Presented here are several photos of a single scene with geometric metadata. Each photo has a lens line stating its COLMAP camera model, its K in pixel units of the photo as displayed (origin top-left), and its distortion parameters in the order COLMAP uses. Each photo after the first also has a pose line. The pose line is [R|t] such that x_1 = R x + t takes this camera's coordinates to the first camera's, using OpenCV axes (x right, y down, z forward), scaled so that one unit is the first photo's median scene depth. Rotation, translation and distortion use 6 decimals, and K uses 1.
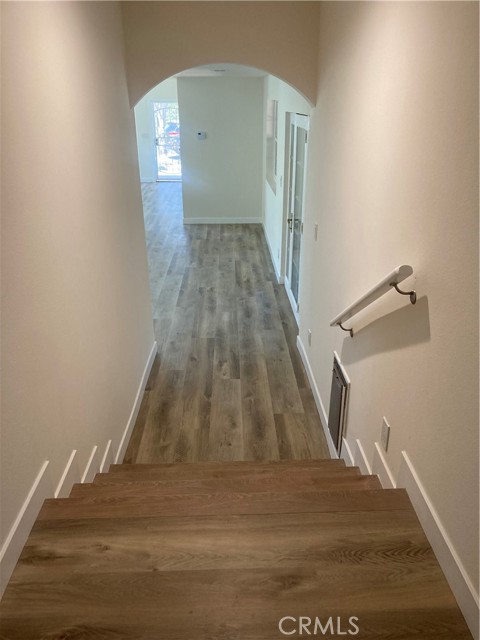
lens RADIAL K [[521.1, 0, 240.7], [0, 521.1, 317.6], [0, 0, 1]] dist [0.037334, -0.042336]
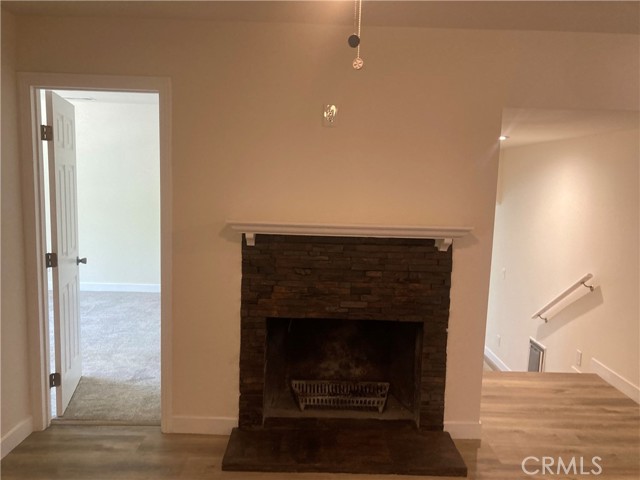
lens RADIAL K [[521.1, 0, 320.3], [0, 521.1, 243.7], [0, 0, 1]] dist [0.037334, -0.042336]
pose [[0.999086, 0.041925, -0.008338, -0.745258], [-0.042596, 0.960164, -0.276172, 0.396691], [-0.003573, 0.276275, 0.961072, -1.131431]]
